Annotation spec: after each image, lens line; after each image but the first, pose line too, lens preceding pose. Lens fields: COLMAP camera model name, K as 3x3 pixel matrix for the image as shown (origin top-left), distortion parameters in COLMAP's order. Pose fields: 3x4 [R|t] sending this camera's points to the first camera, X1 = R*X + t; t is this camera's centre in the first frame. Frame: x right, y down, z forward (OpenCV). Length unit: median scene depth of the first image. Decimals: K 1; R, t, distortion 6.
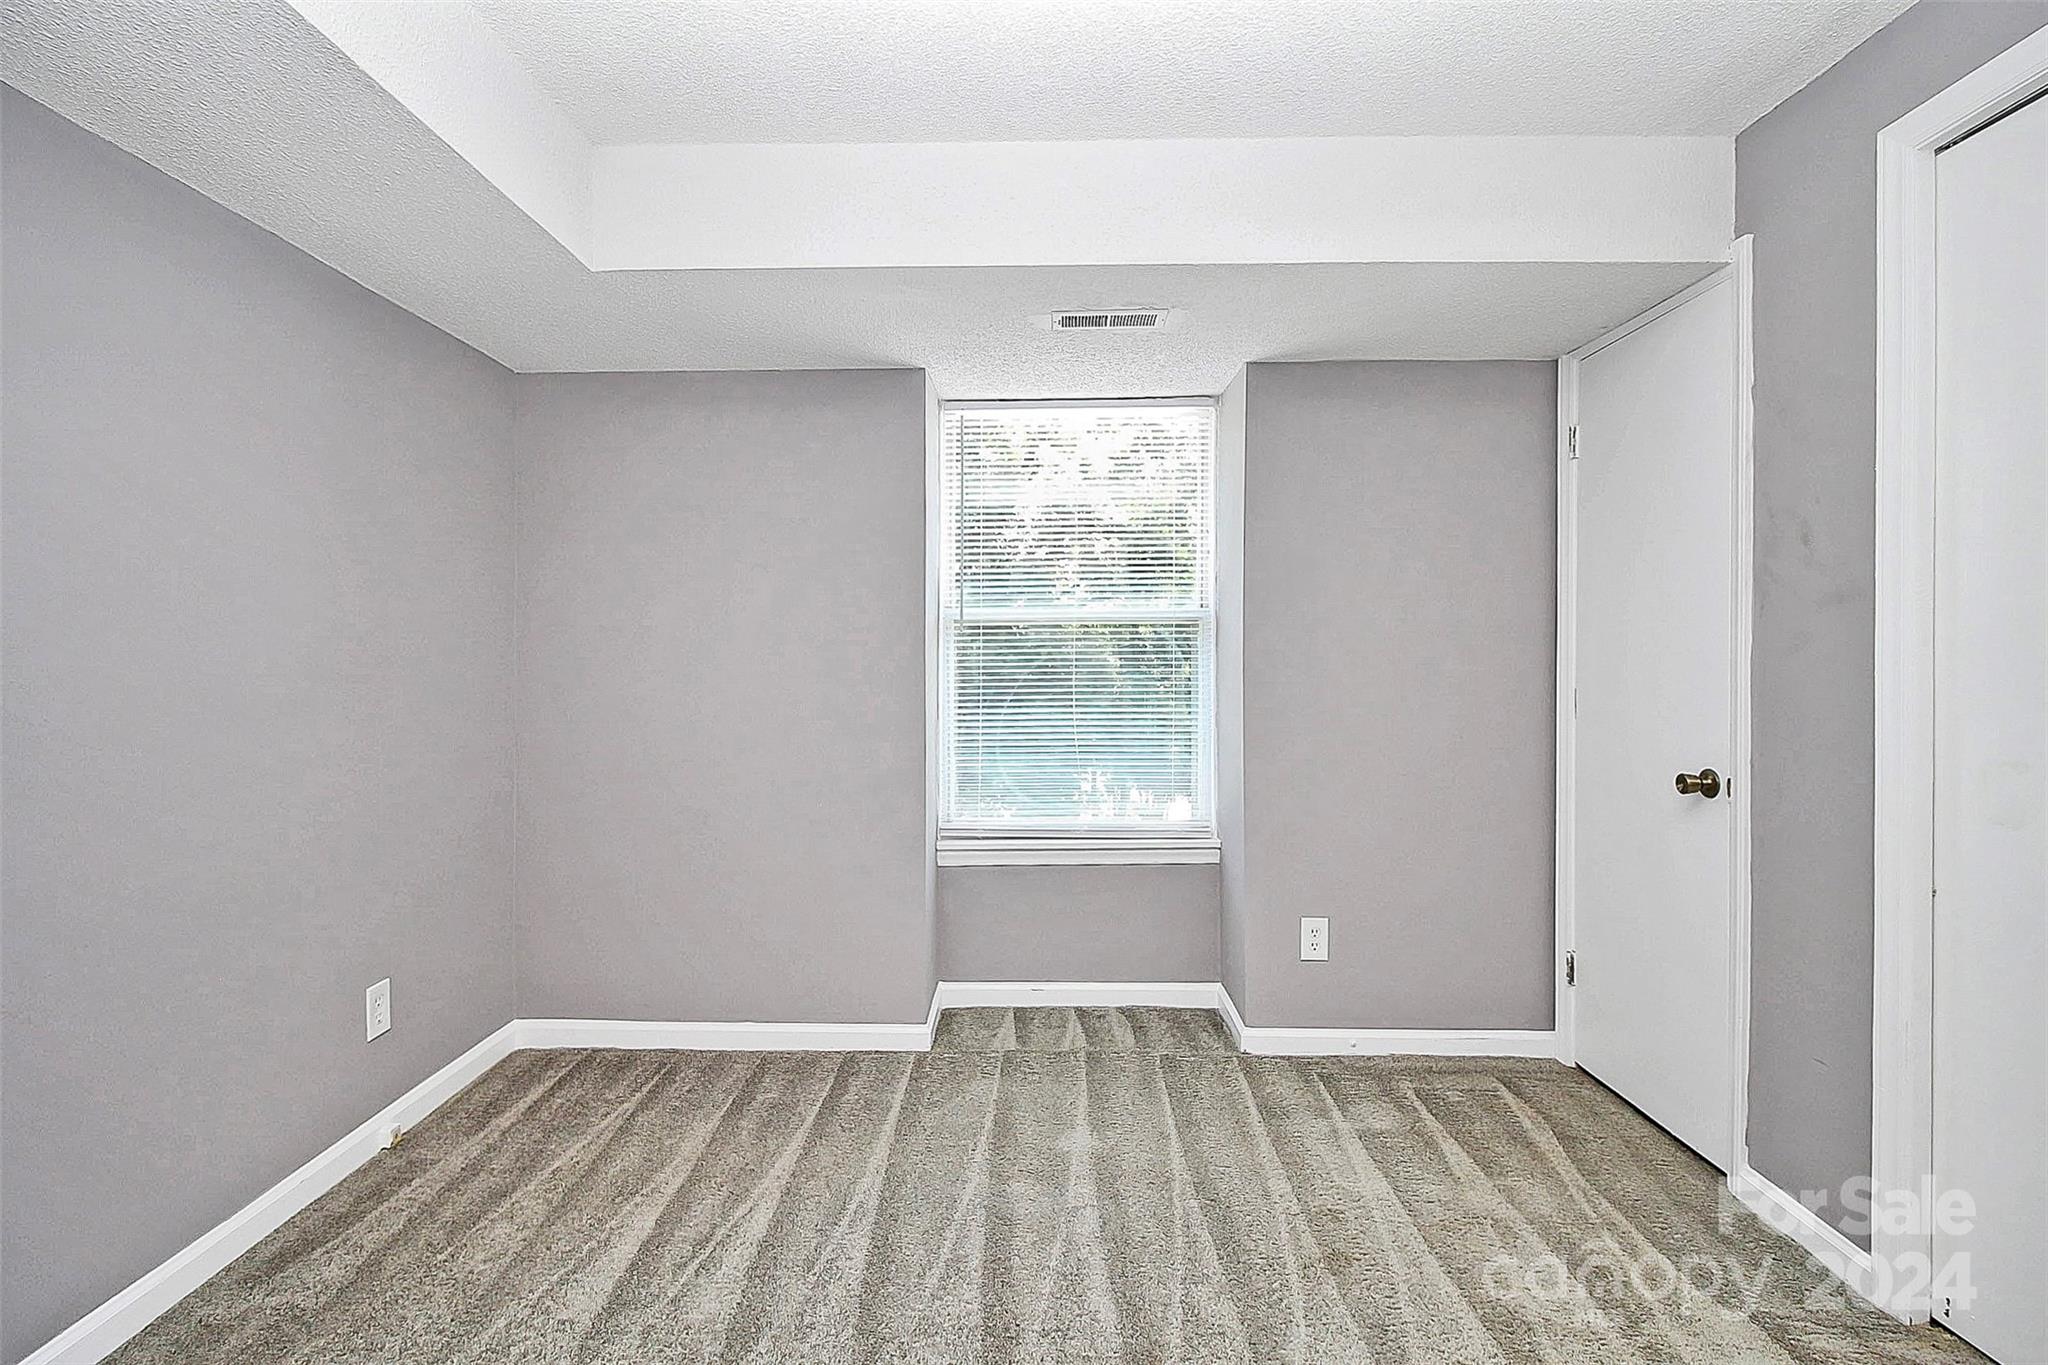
lens RADIAL K [[952.8, 0, 1027.3], [0, 952.8, 676.0], [0, 0, 1]] dist [0.000138, -0.011860]
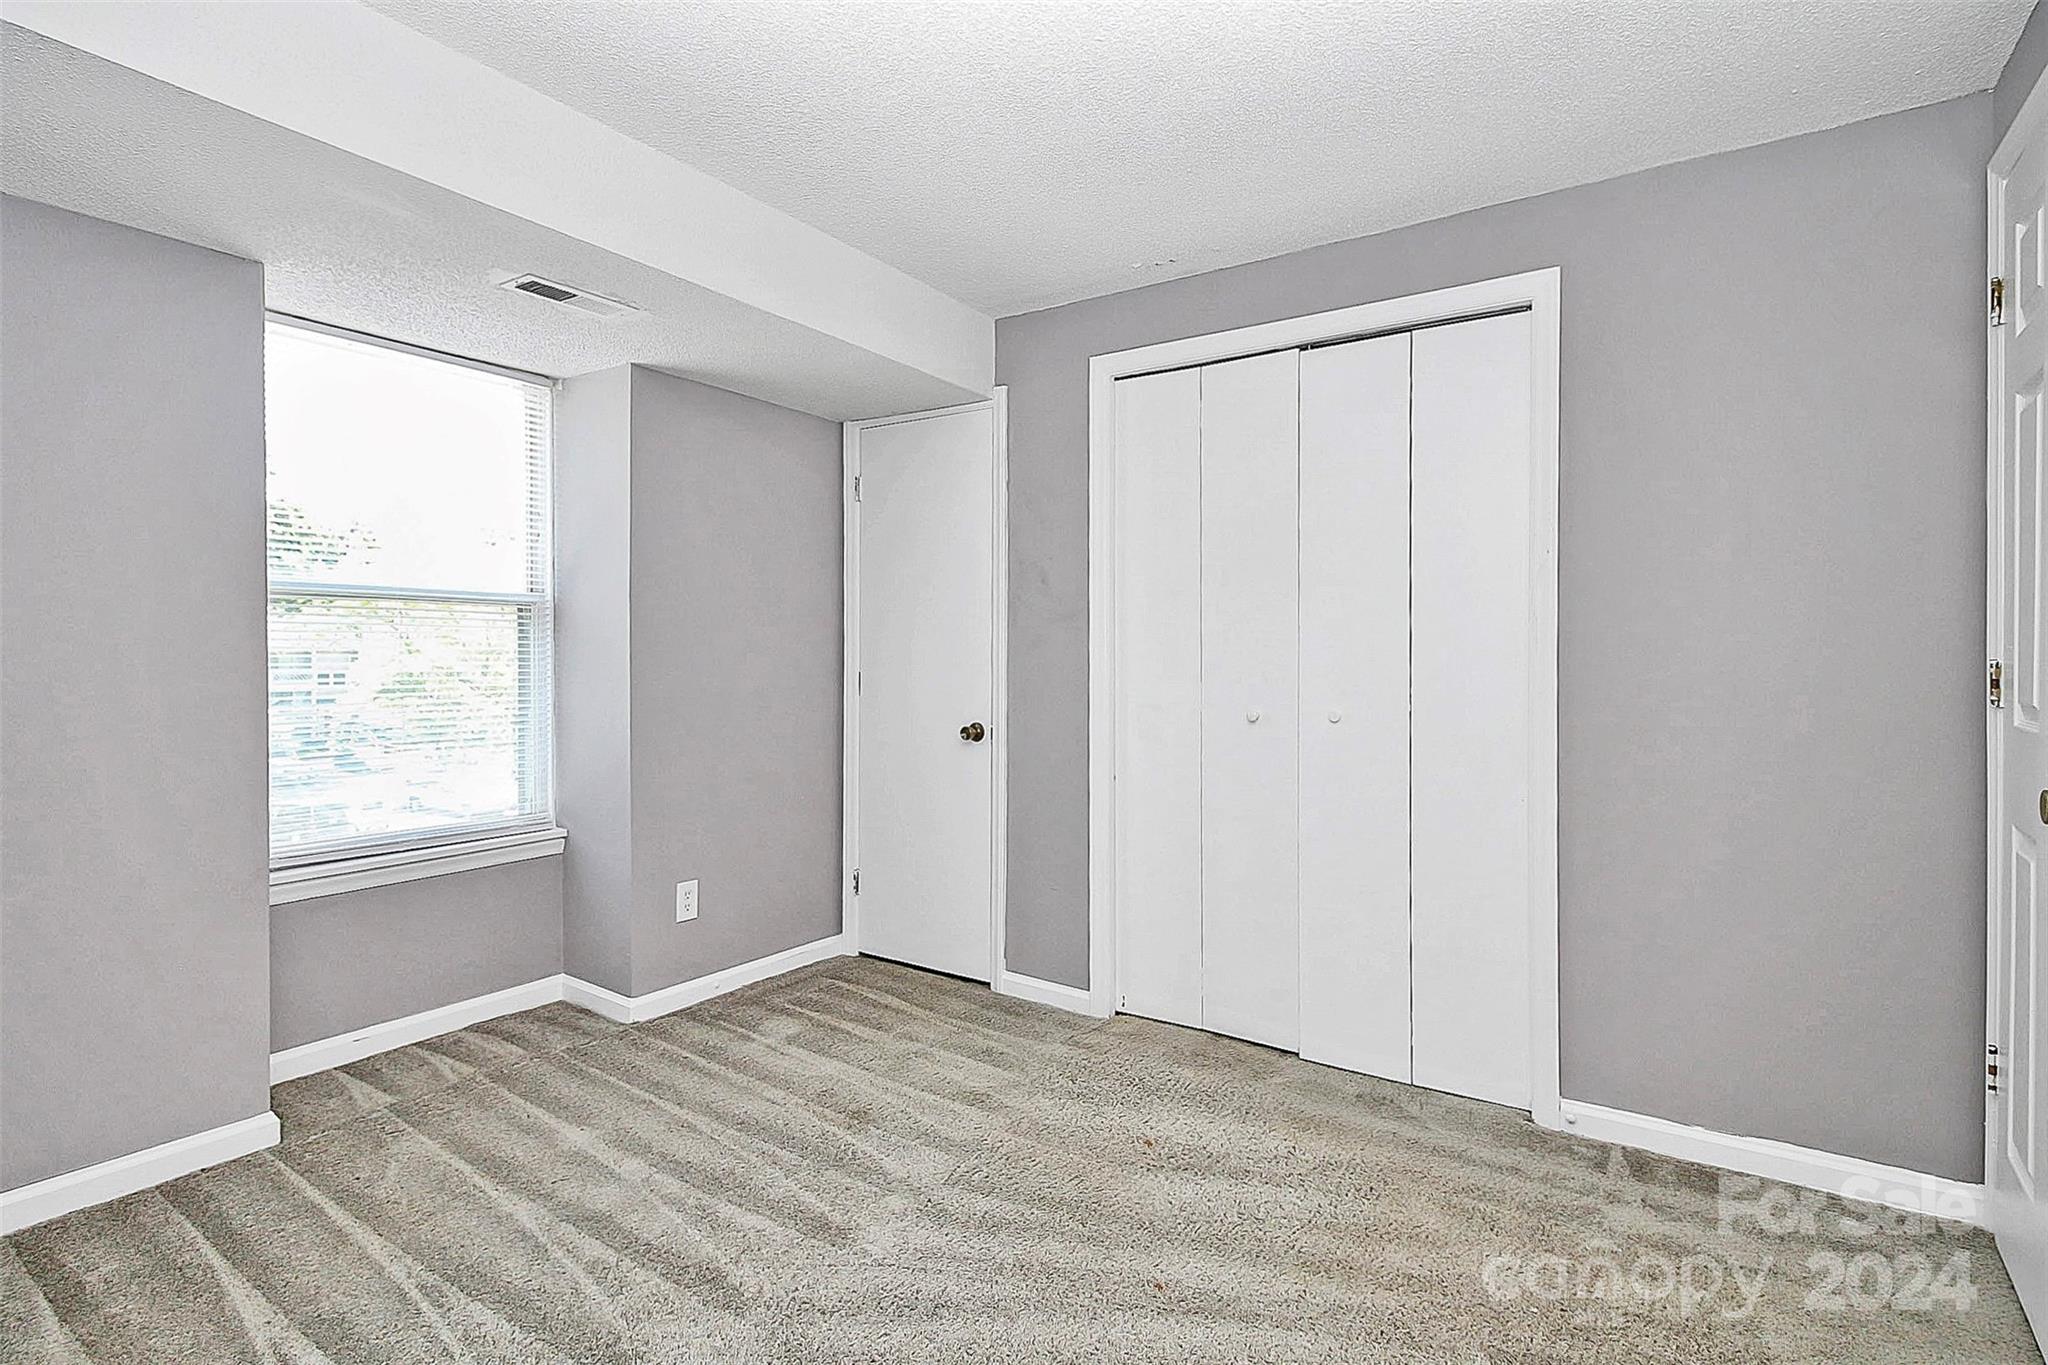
lens RADIAL K [[960.6, 0, 1009.9], [0, 960.6, 660.0], [0, 0, 1]] dist [0.001384, -0.012610]
pose [[0.556097, 0.005144, 0.831102, -0.466925], [0.001260, 0.999974, -0.007032, 0.006025], [-0.831116, 0.004958, 0.556076, 0.076243]]
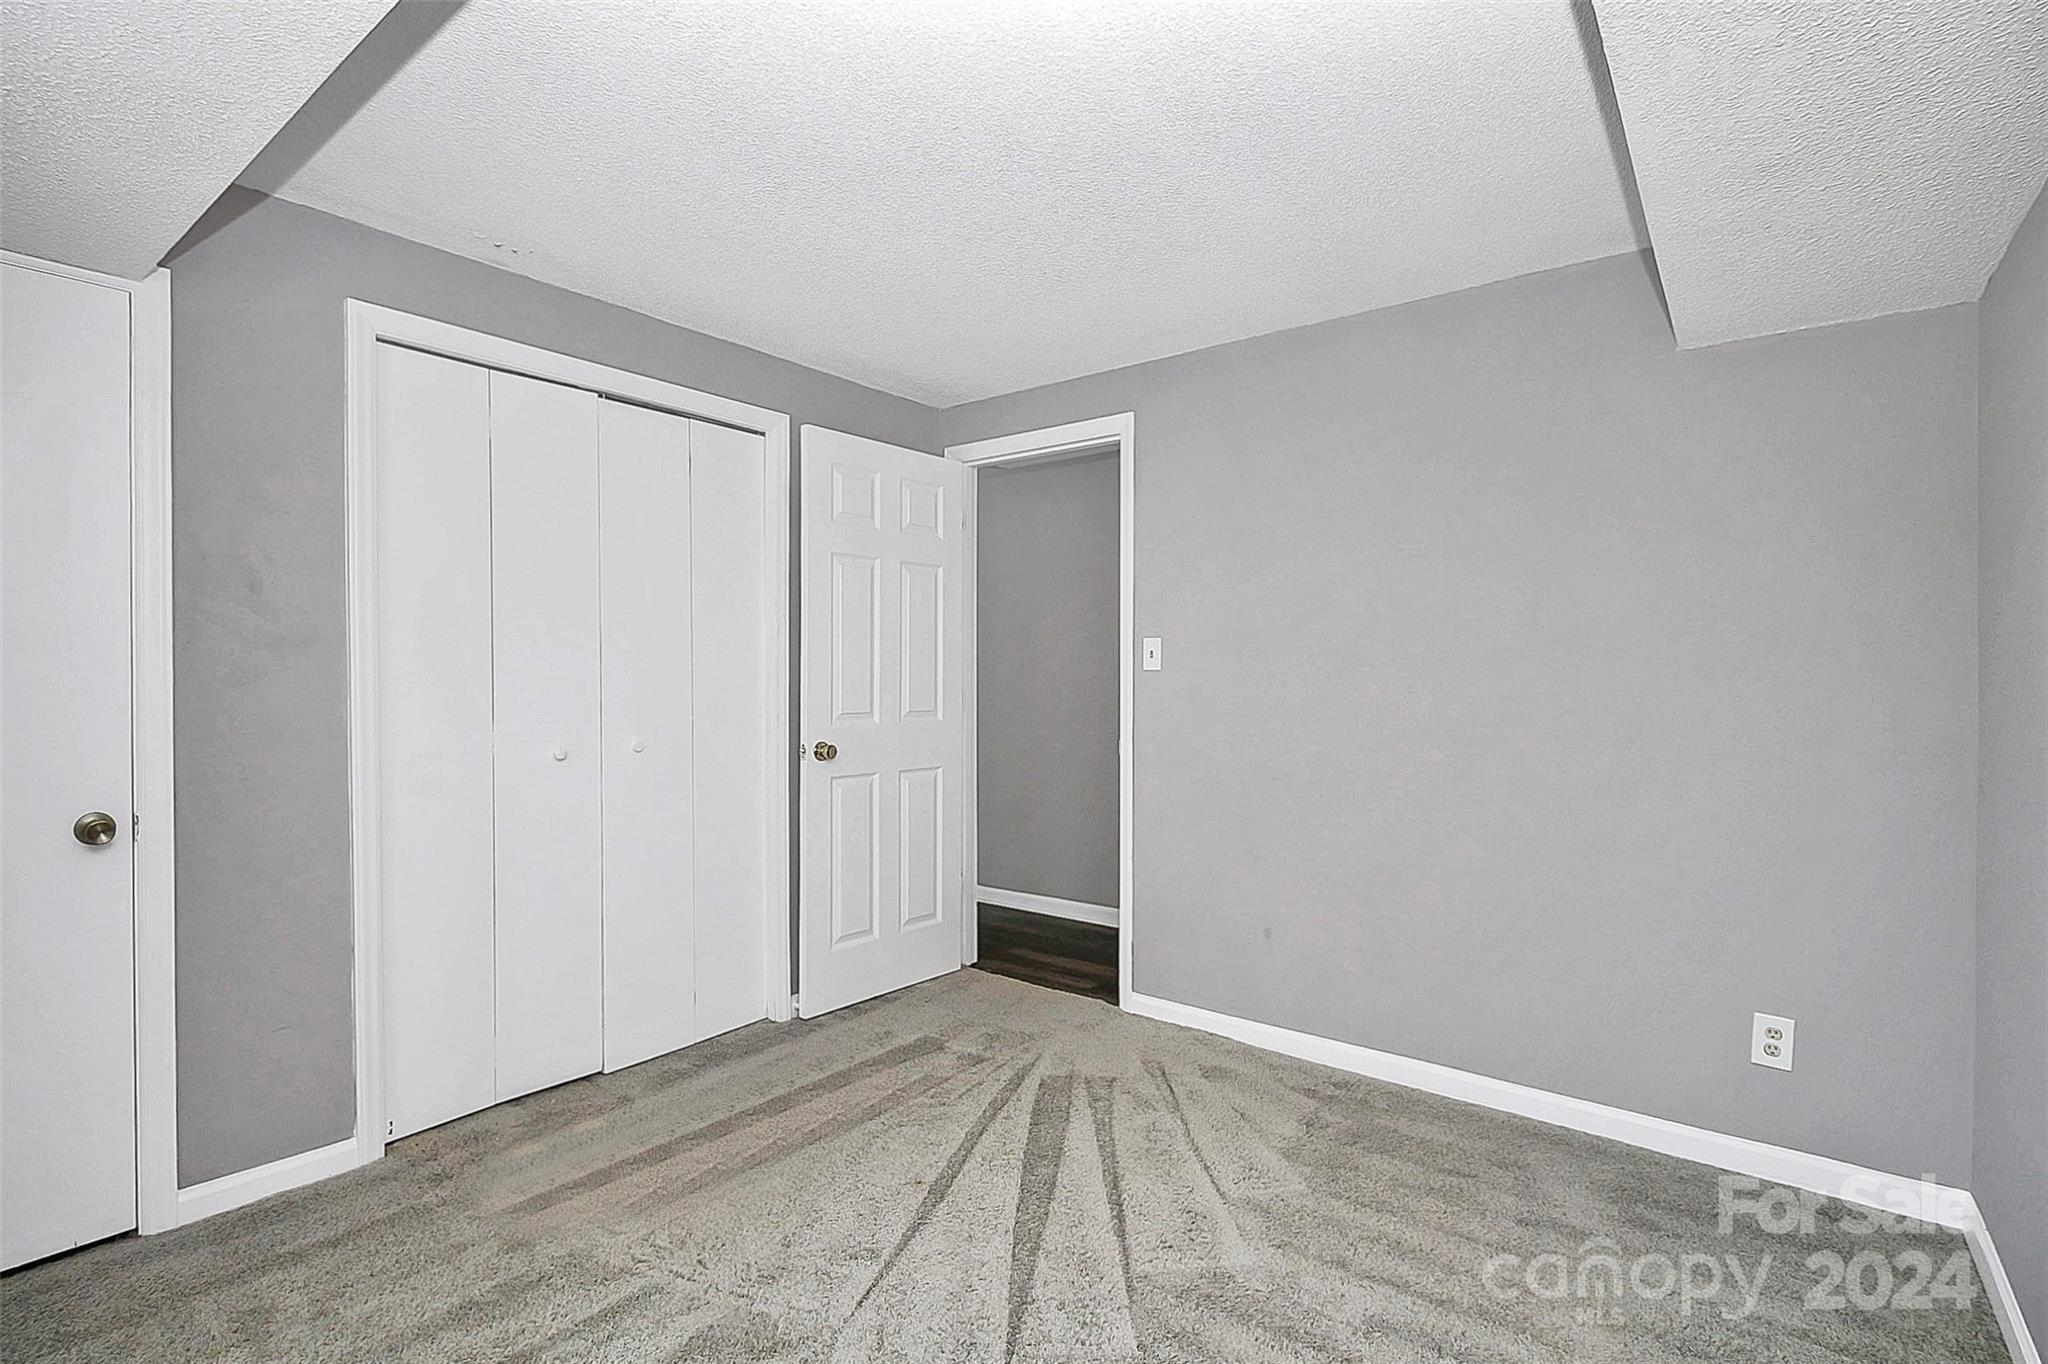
lens RADIAL K [[976.3, 0, 1041.3], [0, 976.3, 686.8], [0, 0, 1]] dist [0.001799, -0.010473]
pose [[-0.805260, 0.005031, 0.592900, -0.482804], [0.013800, 0.999852, 0.010258, -0.014564], [-0.592761, 0.016442, -0.805211, 1.034629]]
